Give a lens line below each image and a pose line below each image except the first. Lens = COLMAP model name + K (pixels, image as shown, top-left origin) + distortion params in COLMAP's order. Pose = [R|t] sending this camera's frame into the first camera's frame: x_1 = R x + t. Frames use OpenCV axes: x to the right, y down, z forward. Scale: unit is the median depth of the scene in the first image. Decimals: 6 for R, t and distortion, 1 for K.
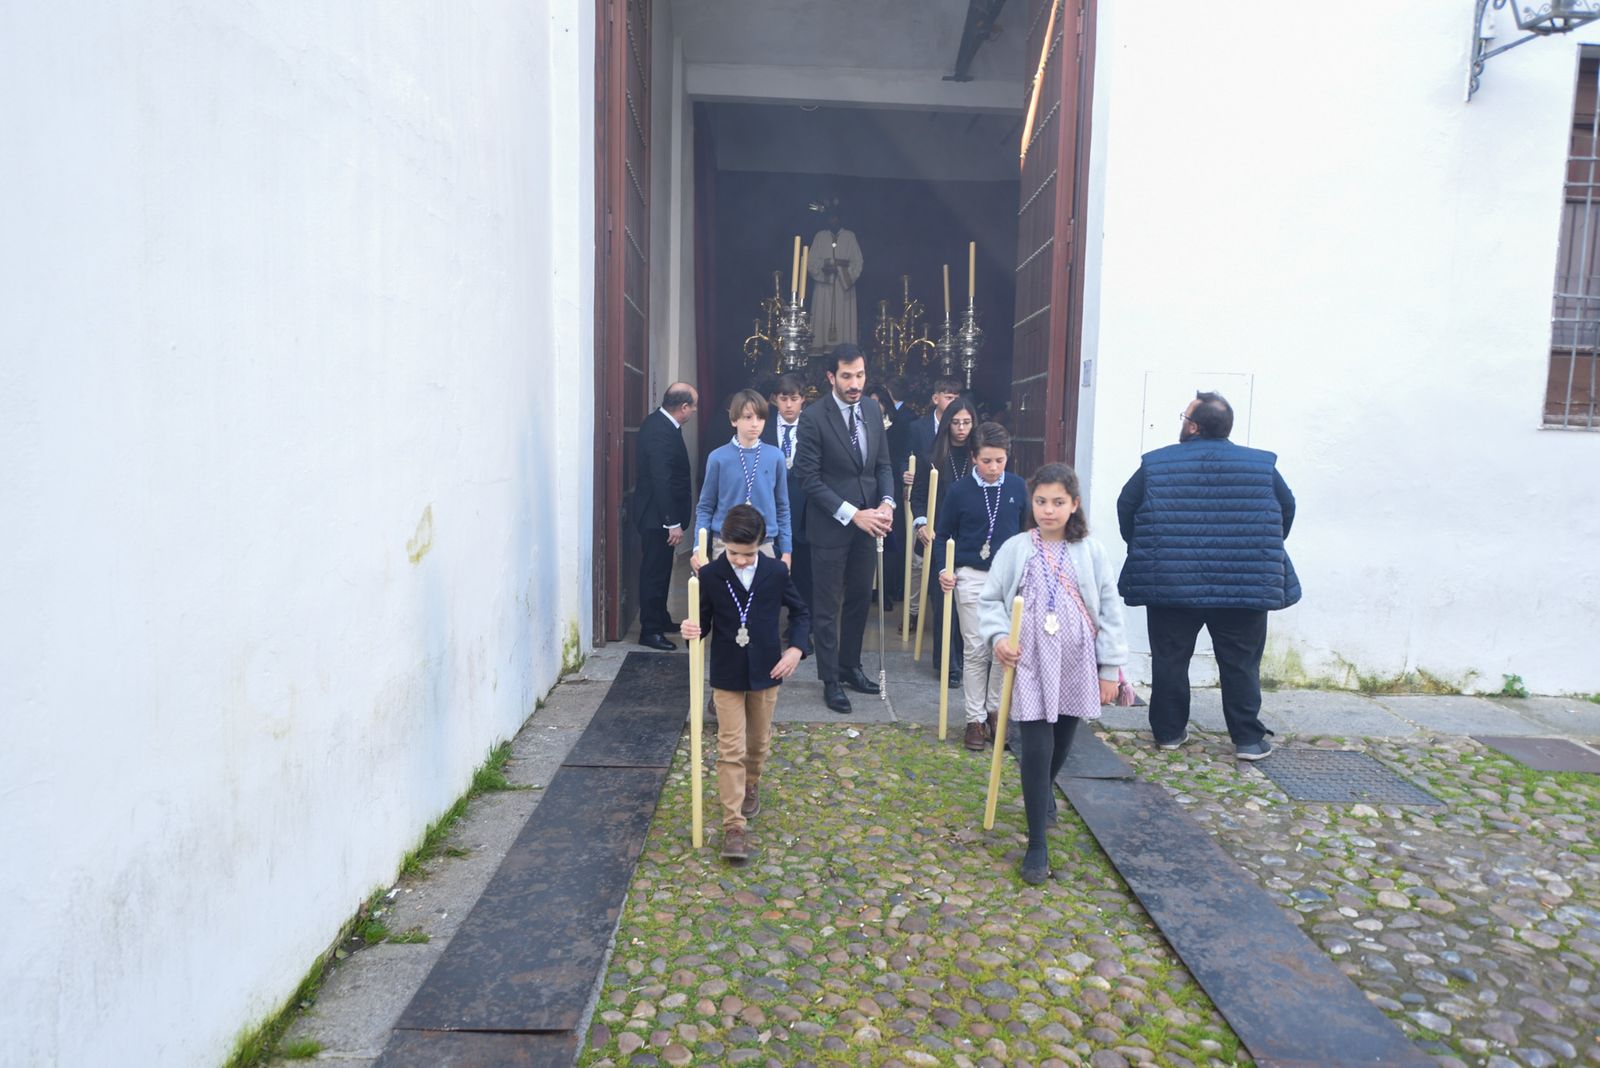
lens RADIAL K [[1111.1, 0, 789.1], [0, 1111.1, 539.6], [0, 0, 1]] dist [-0.000541, 0.002339]
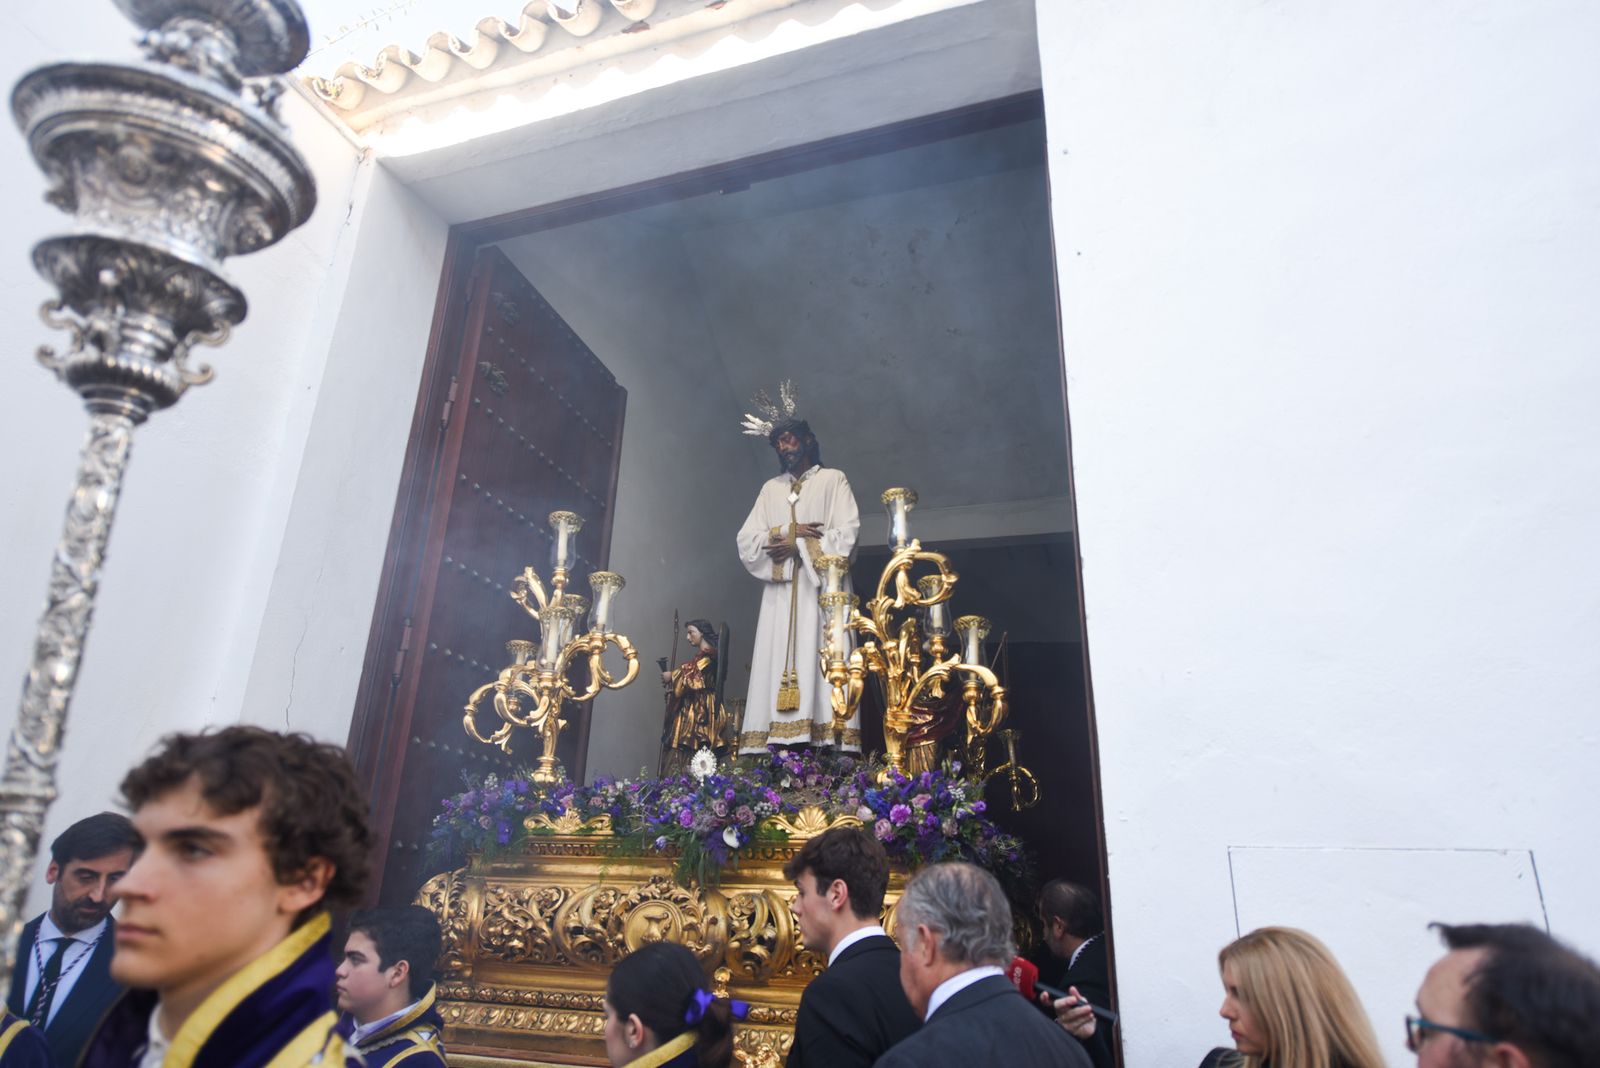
lens RADIAL K [[926.2, 0, 798.1], [0, 926.2, 550.9], [0, 0, 1]] dist [-0.007572, 0.000085]
pose [[0.946015, -0.107458, -0.305791, 0.453361], [-0.042739, 0.893848, -0.446328, -0.246126], [0.321293, 0.435303, 0.841001, 2.089253]]
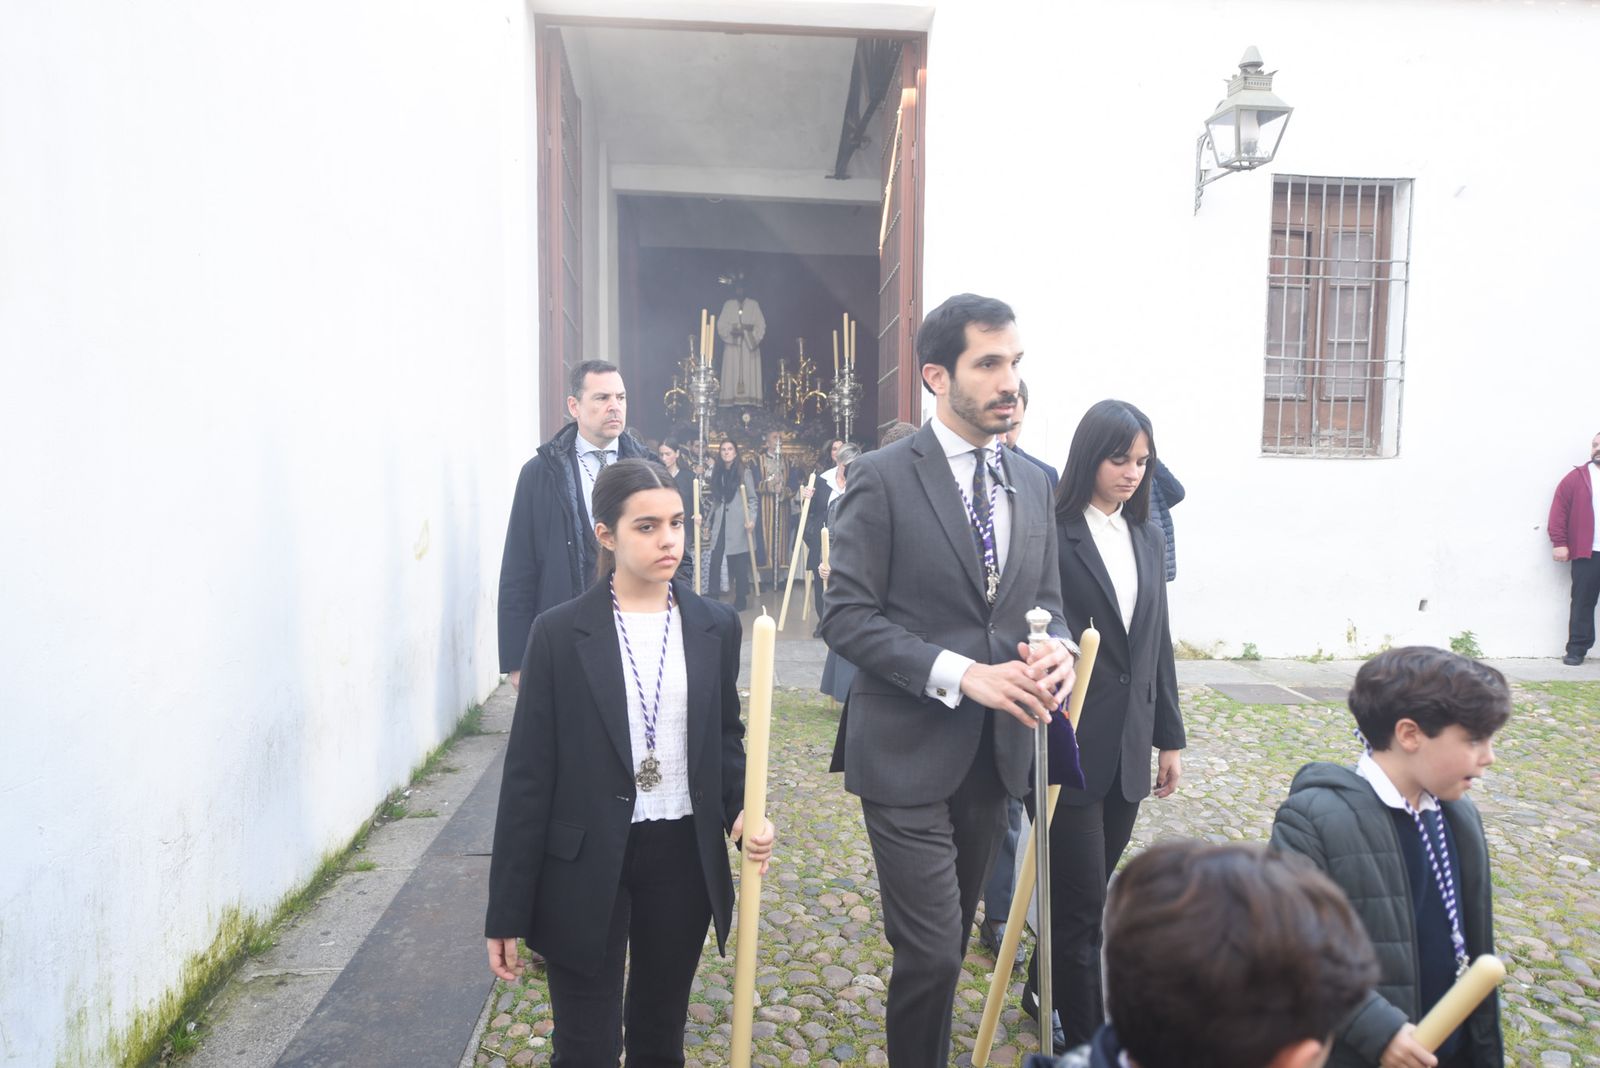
lens RADIAL K [[1052.3, 0, 790.4], [0, 1052.3, 539.2], [0, 0, 1]] dist [0.001801, -0.000884]
pose [[0.997416, -0.019717, 0.069082, 0.034398], [0.022223, 0.999116, -0.035697, 0.045525], [-0.068317, 0.037140, 0.996972, -0.308197]]
